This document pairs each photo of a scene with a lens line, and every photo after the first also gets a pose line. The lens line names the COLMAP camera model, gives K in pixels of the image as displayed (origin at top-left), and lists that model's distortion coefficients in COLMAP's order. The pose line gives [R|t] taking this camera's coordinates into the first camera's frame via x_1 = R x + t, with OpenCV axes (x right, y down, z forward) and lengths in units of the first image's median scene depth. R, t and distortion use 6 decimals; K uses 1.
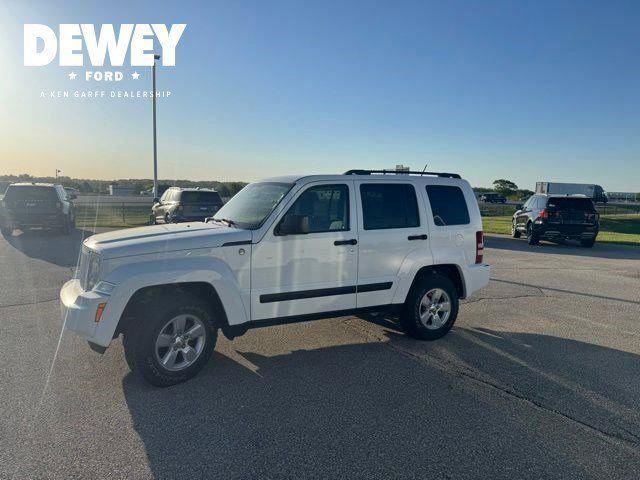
lens RADIAL K [[446.9, 0, 313.7], [0, 446.9, 244.9], [0, 0, 1]] dist [0.063325, -0.079004]
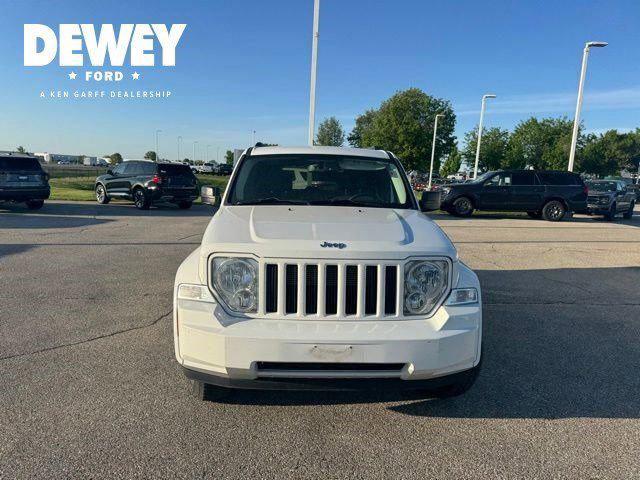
lens RADIAL K [[446.9, 0, 317.0], [0, 446.9, 246.1], [0, 0, 1]] dist [0.063325, -0.079004]
pose [[0.451871, -0.139971, 0.881034, -0.916928], [0.064151, 0.990156, 0.124405, -0.075410], [-0.889774, 0.000304, 0.456402, 0.644665]]
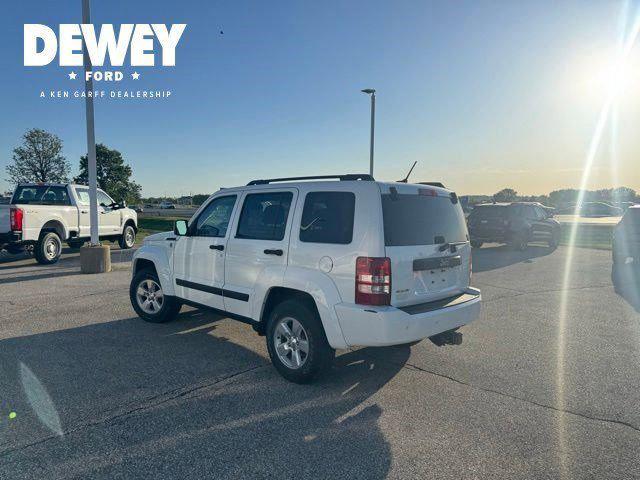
lens RADIAL K [[446.9, 0, 315.1], [0, 446.9, 241.1], [0, 0, 1]] dist [0.063325, -0.079004]
pose [[0.293930, 0.057175, -0.954115, 1.112372], [-0.110577, 0.993541, 0.025472, -0.070771], [0.949409, 0.098016, 0.298354, 0.832173]]
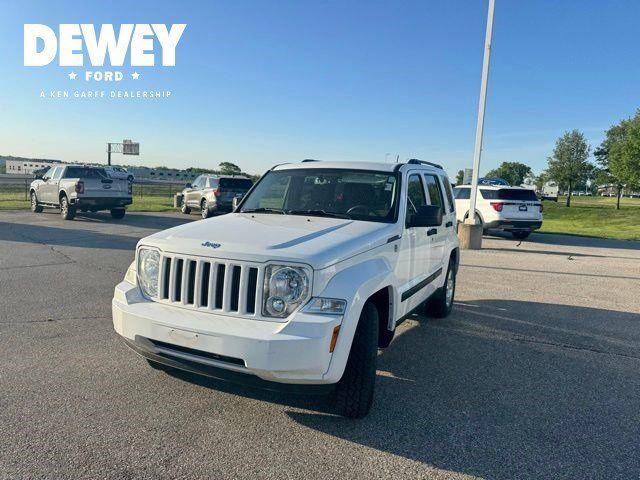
lens RADIAL K [[446.9, 0, 320.0], [0, 446.9, 239.7], [0, 0, 1]] dist [0.063325, -0.079004]
pose [[0.822244, -0.050397, 0.566899, -0.657781], [0.031910, 0.998587, 0.042490, -0.036663], [-0.568239, -0.016847, 0.822691, 0.287159]]
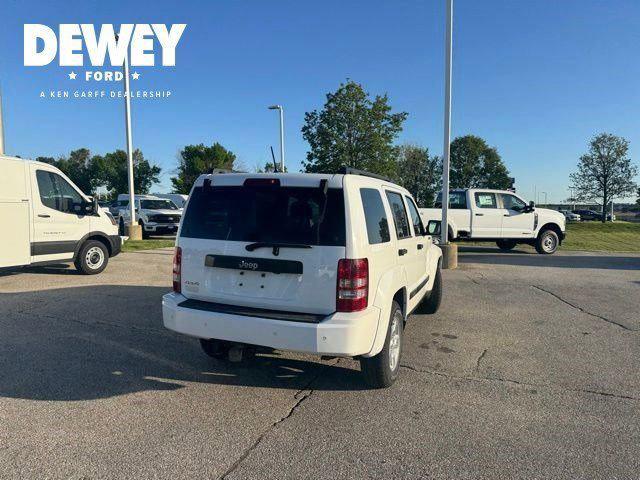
lens RADIAL K [[446.9, 0, 317.3], [0, 446.9, 239.7], [0, 0, 1]] dist [0.063325, -0.079004]
pose [[-0.775155, 0.020893, -0.631426, 0.744332], [-0.090609, 0.985444, 0.143841, -0.187210], [0.625240, 0.168712, -0.761979, 1.927561]]
